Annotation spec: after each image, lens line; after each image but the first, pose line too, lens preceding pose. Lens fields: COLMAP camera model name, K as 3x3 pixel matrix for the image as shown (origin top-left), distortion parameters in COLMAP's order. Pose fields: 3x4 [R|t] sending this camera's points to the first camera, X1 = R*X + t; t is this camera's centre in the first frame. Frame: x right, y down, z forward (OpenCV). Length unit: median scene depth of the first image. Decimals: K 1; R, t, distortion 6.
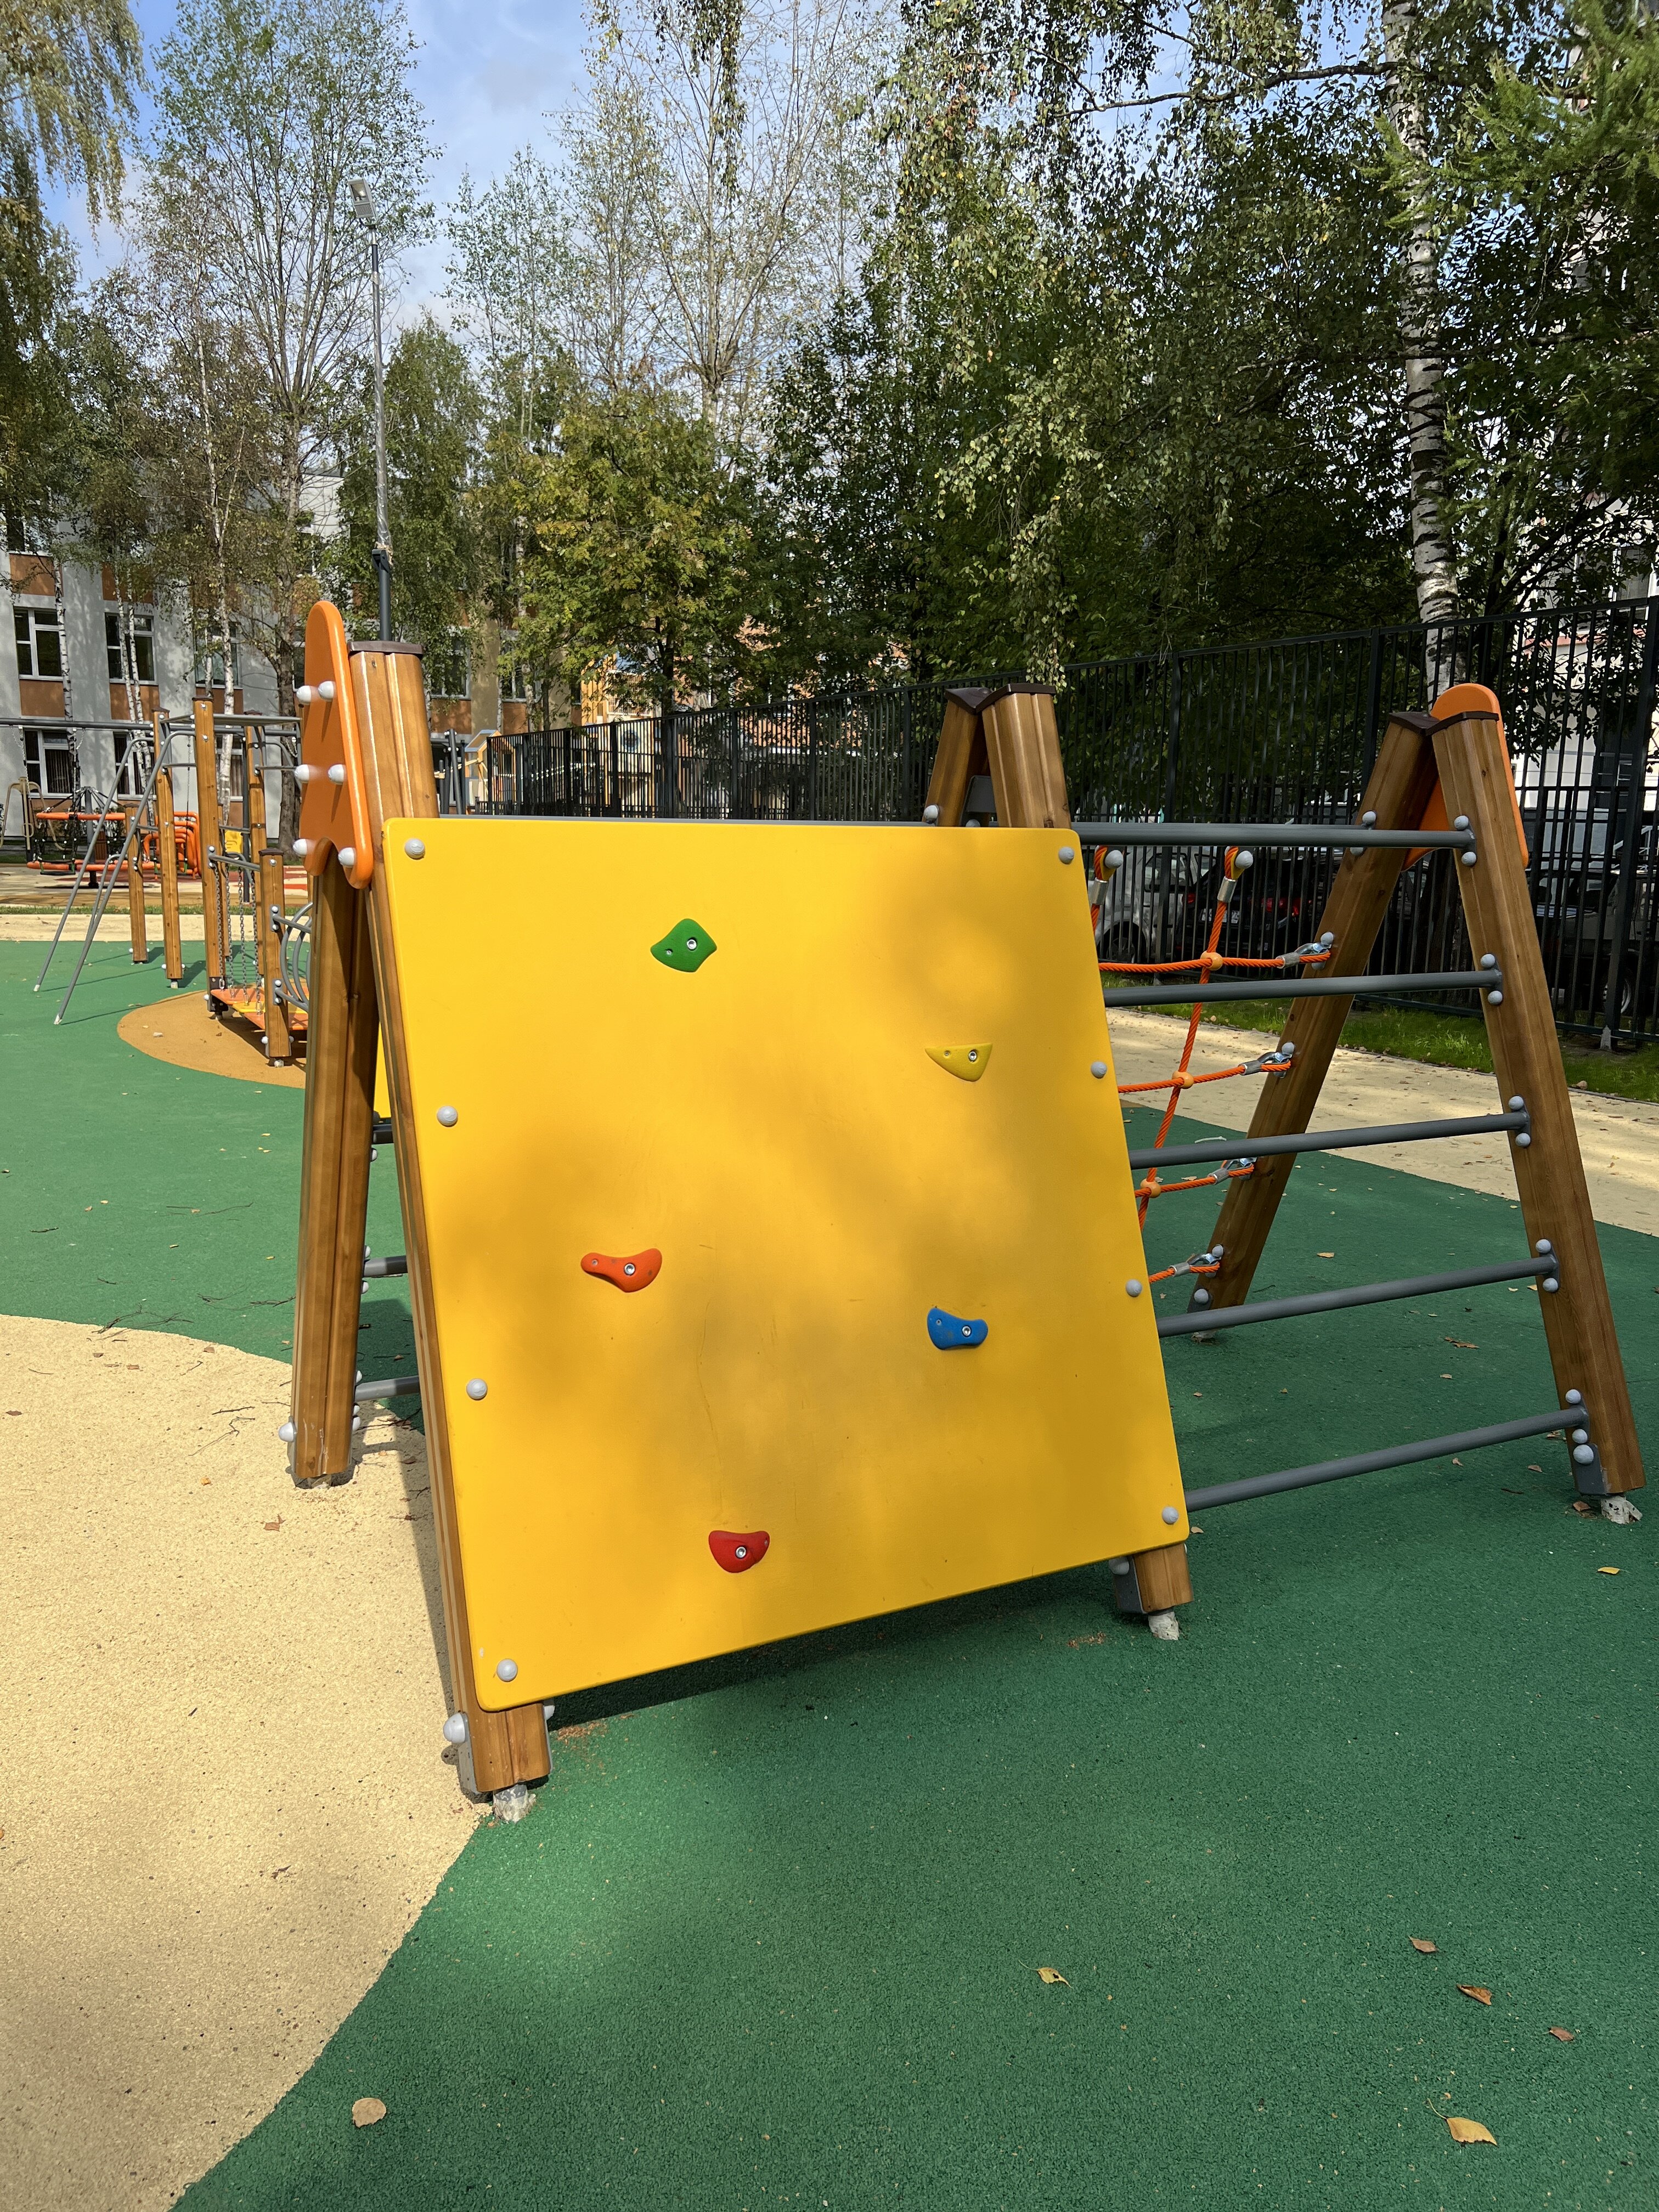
lens RADIAL K [[1689.8, 0, 847.0], [0, 1689.8, 1117.5], [0, 0, 1]] dist [0.022128, -0.027933]
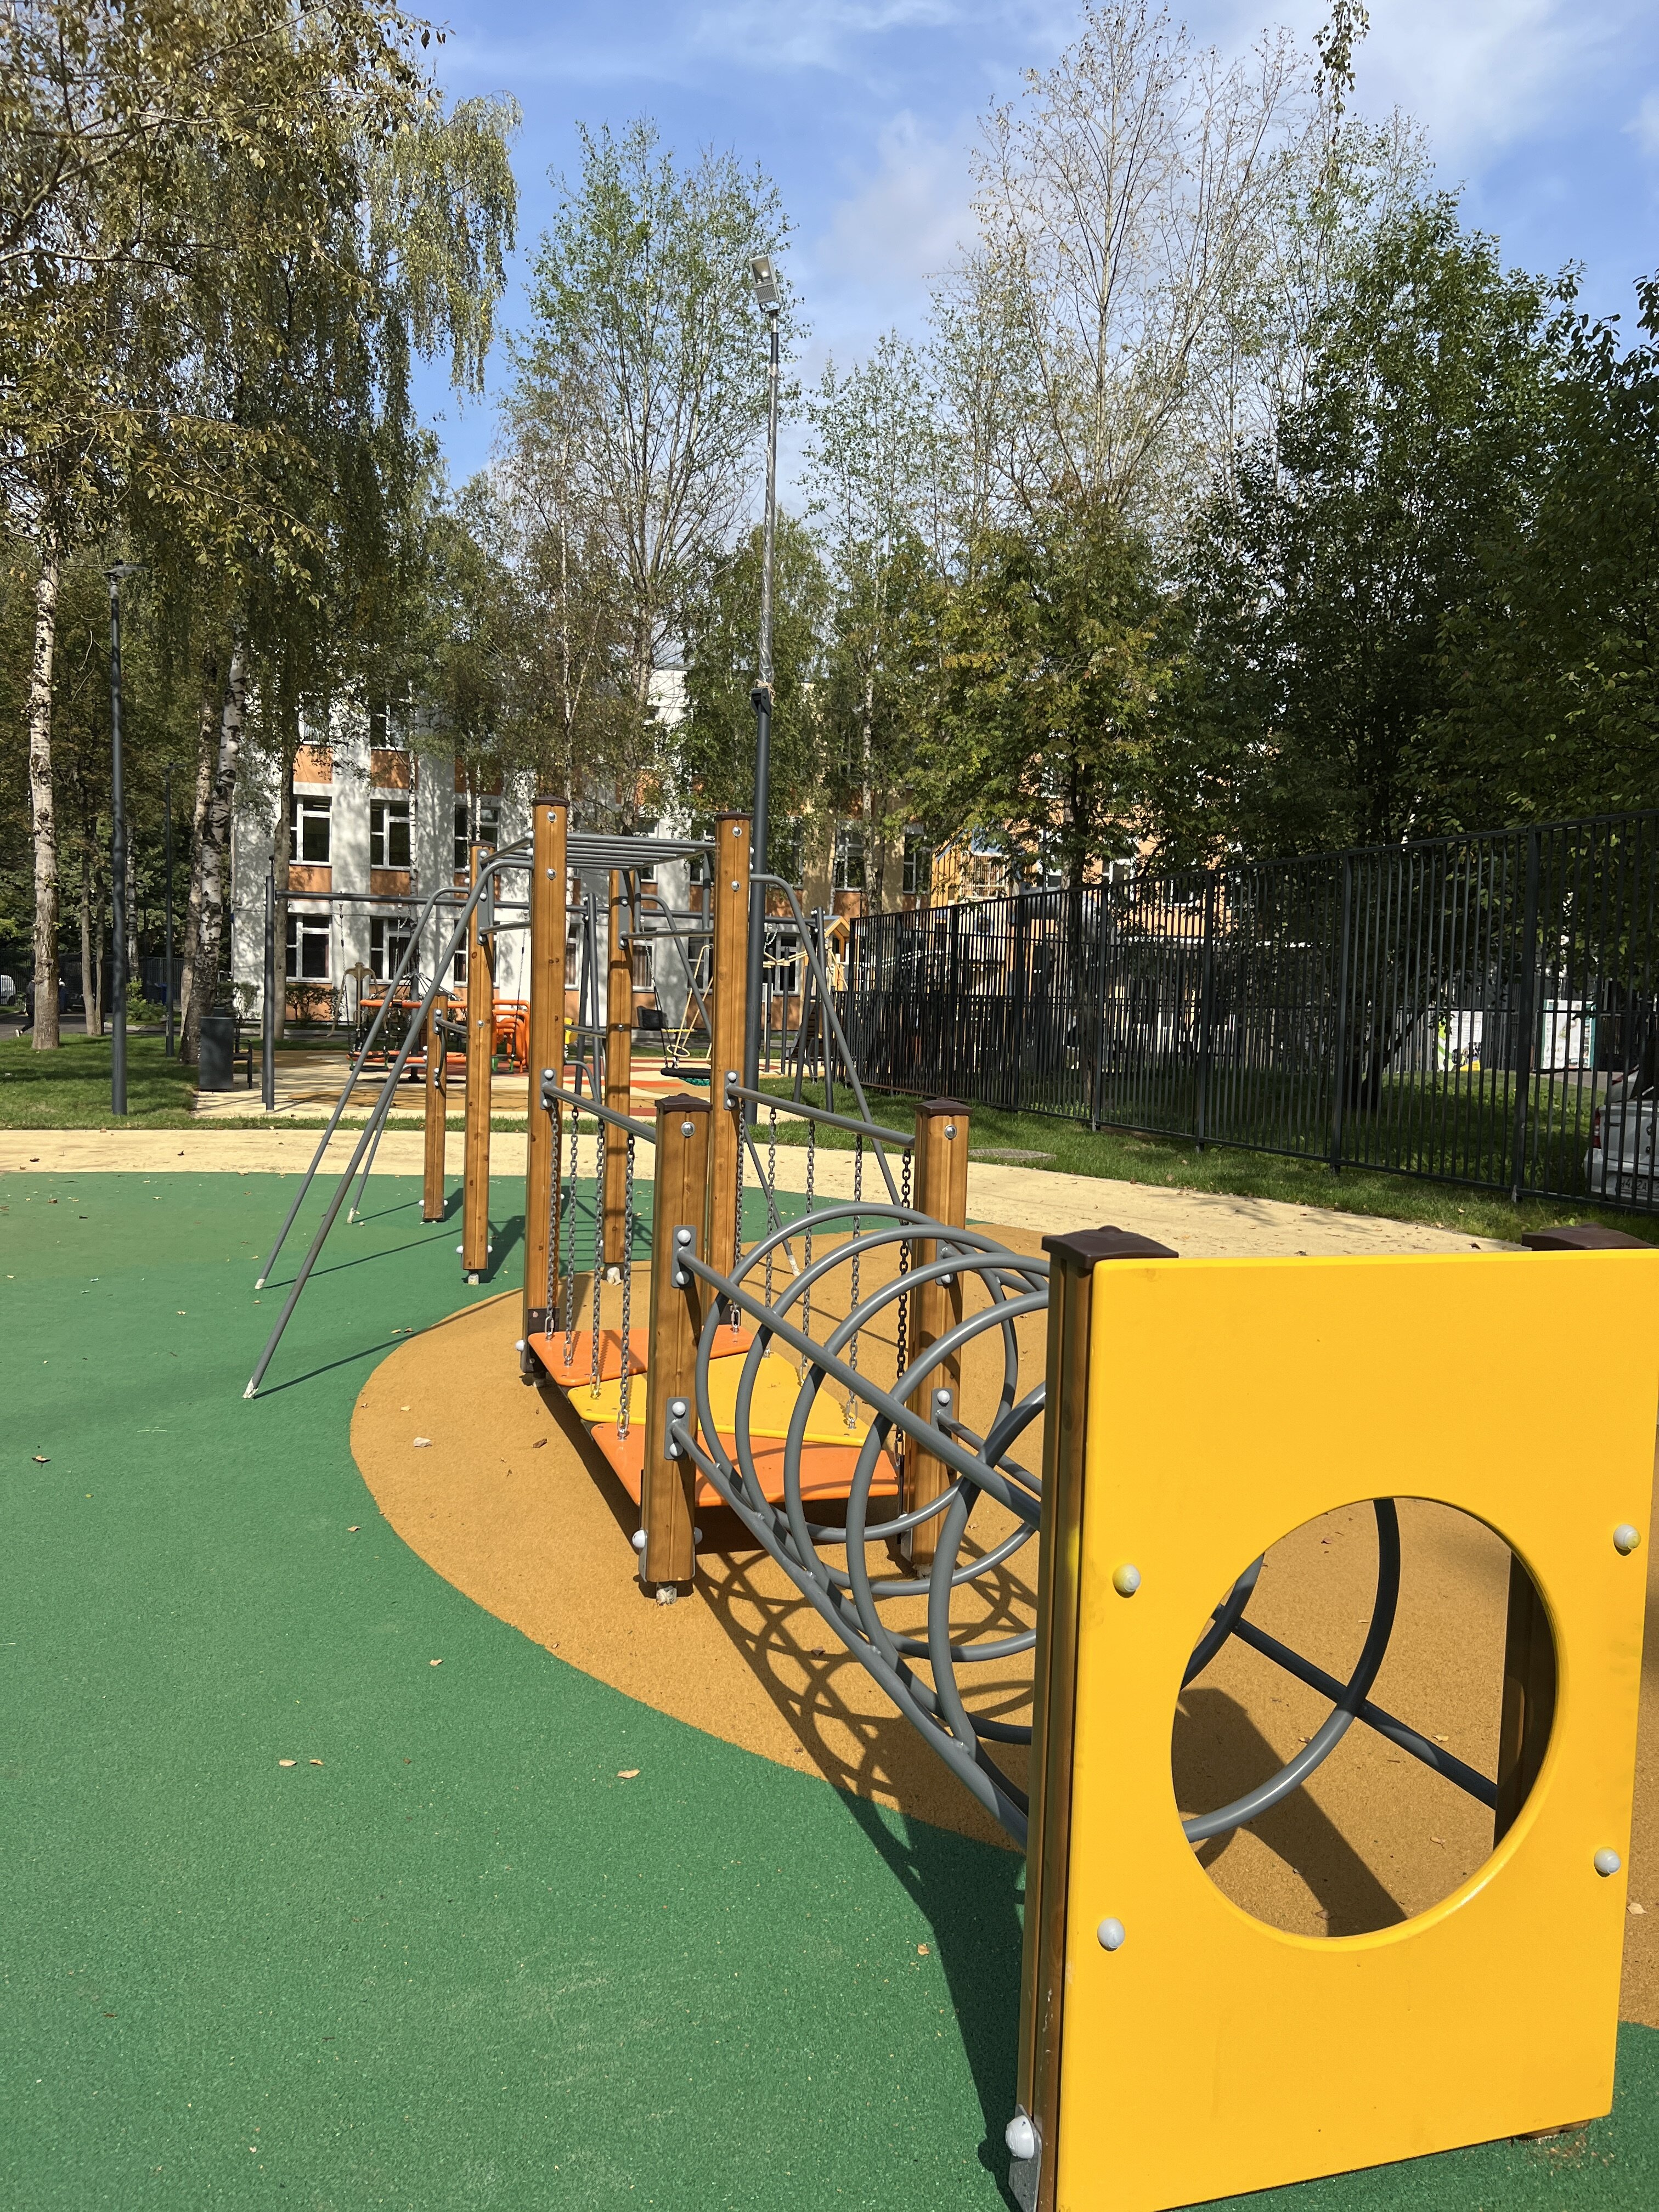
lens RADIAL K [[1689.8, 0, 824.5], [0, 1689.8, 1091.3], [0, 0, 1]] dist [0.022128, -0.027933]
pose [[0.982366, 0.017538, -0.186142, -0.037705], [-0.040744, 0.991745, -0.121584, -0.018340], [0.182473, 0.127024, 0.974971, 0.098812]]
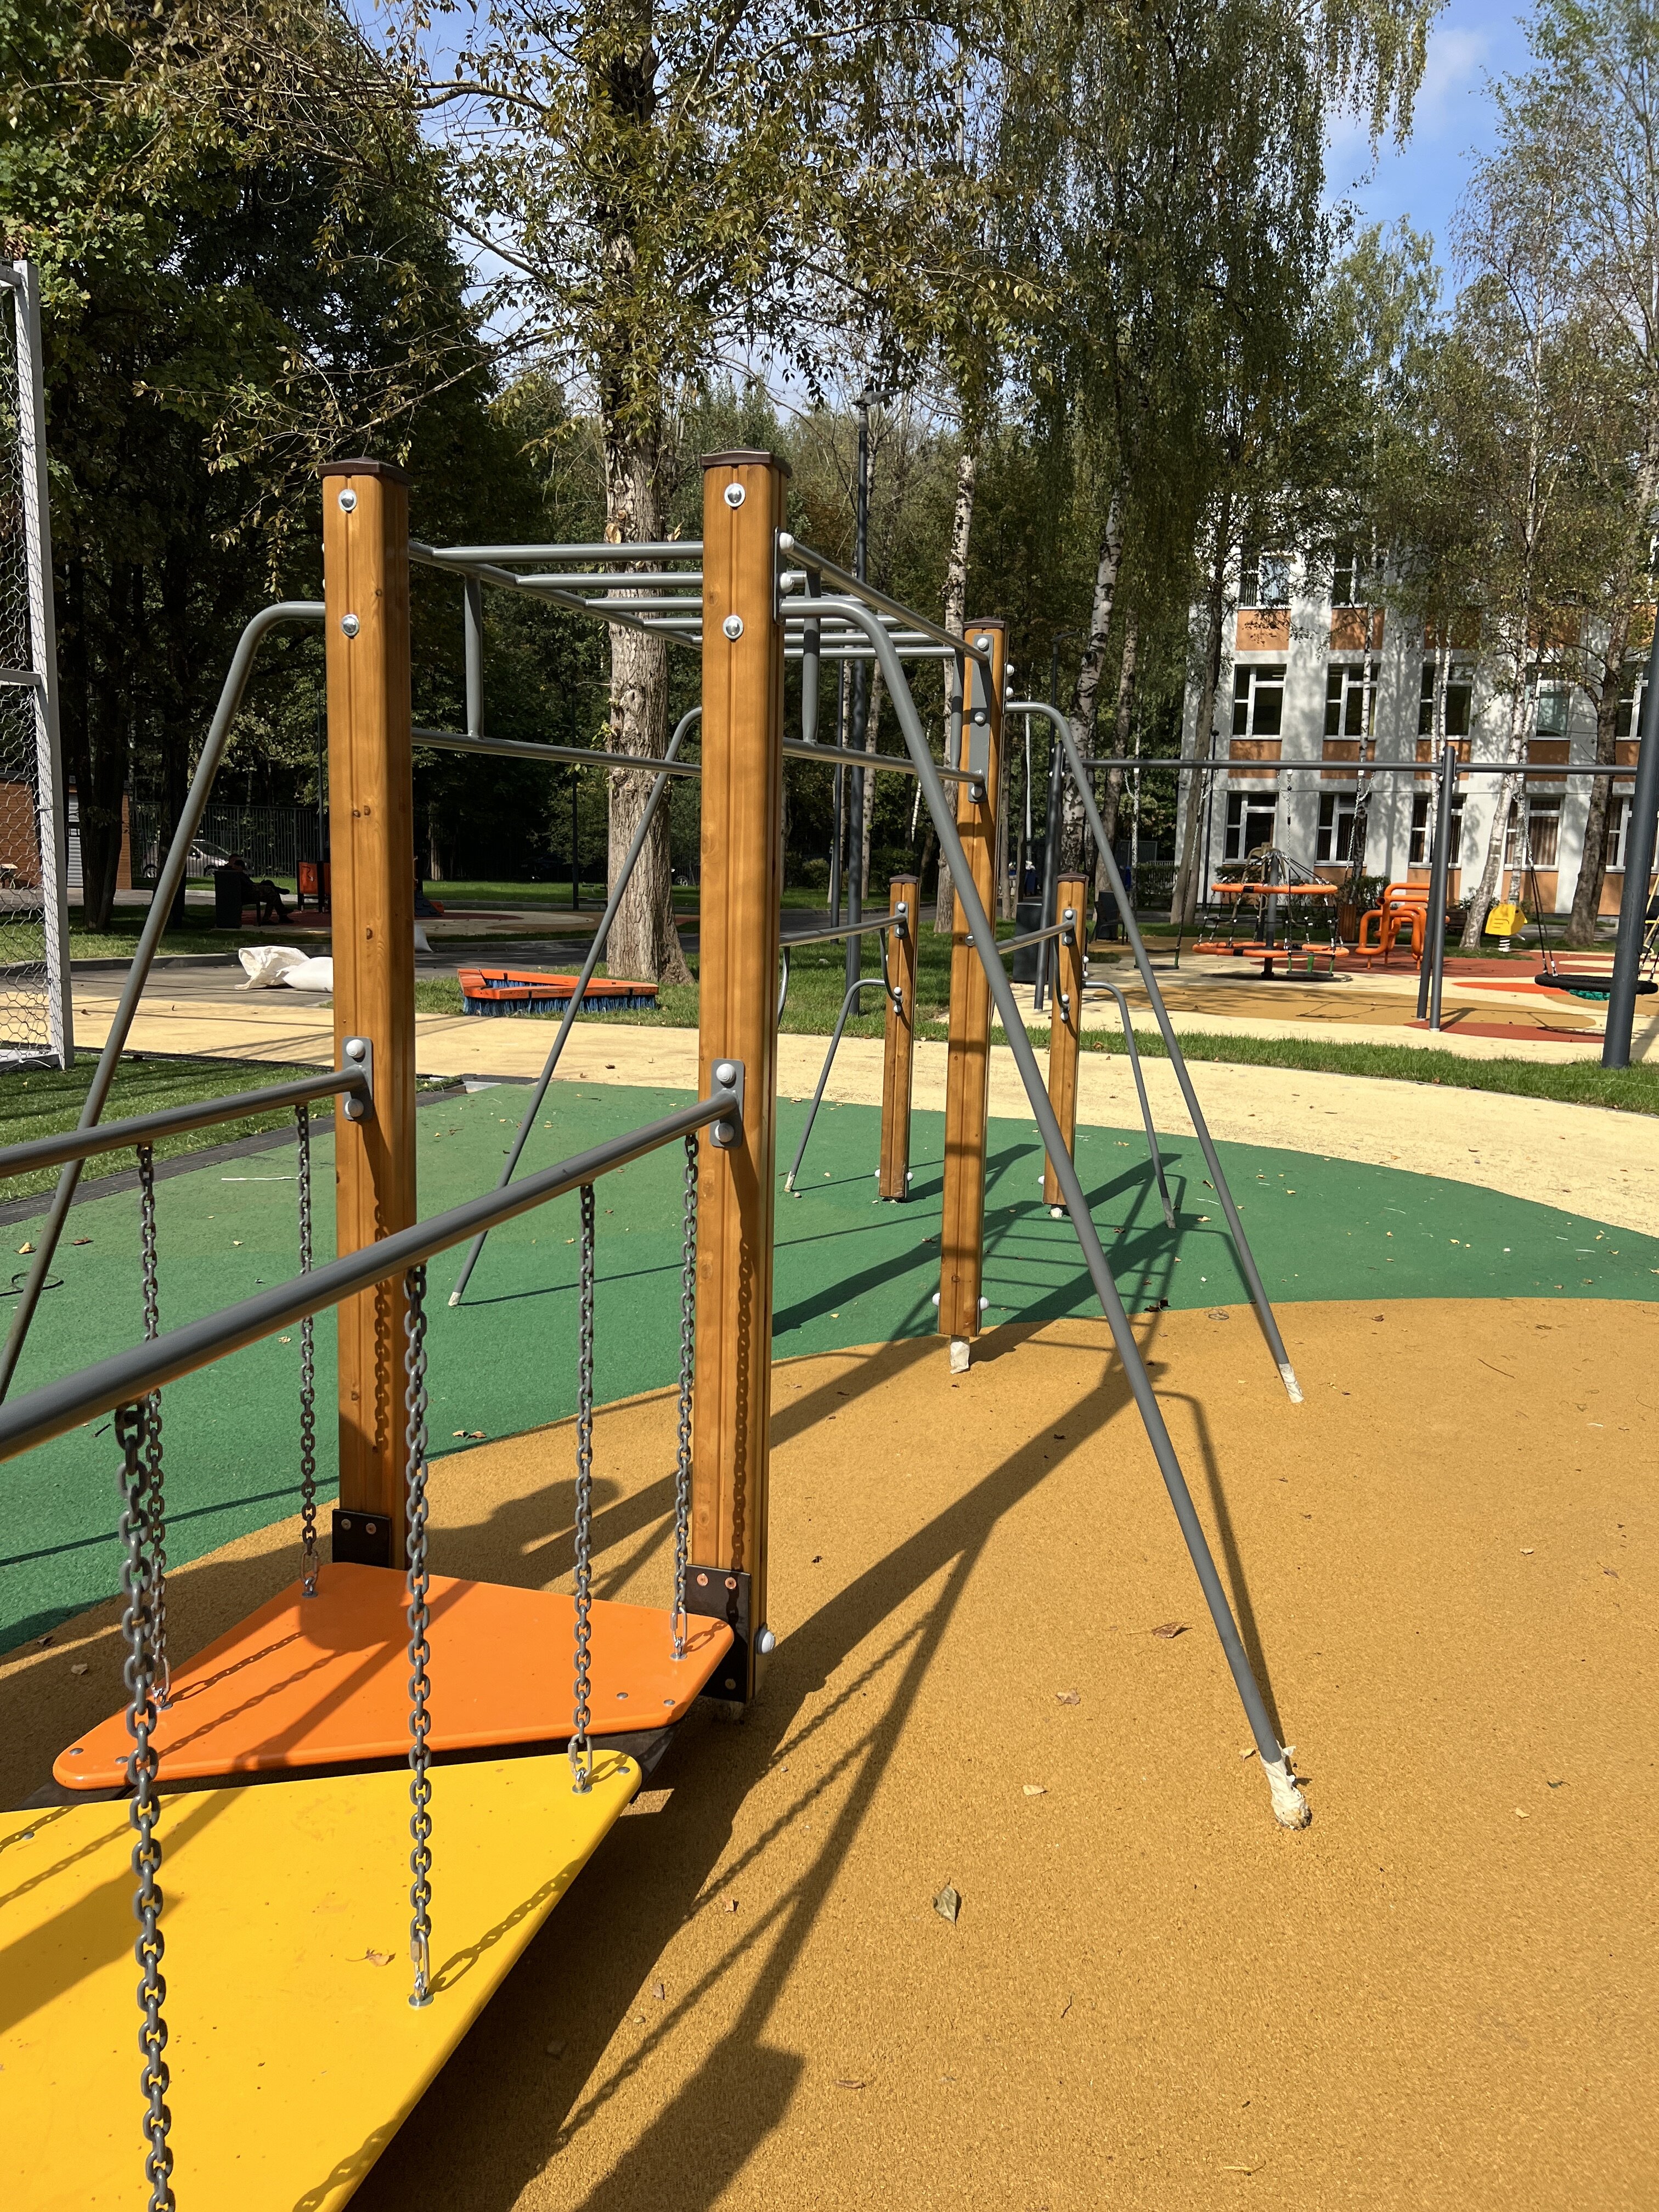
lens RADIAL K [[1689.8, 0, 822.4], [0, 1689.8, 1124.4], [0, 0, 1]] dist [0.022128, -0.027933]
pose [[0.722103, 0.103798, -0.683954, -0.028234], [-0.127632, 0.991697, 0.015751, -0.032234], [0.679910, 0.075920, 0.729355, 0.172998]]
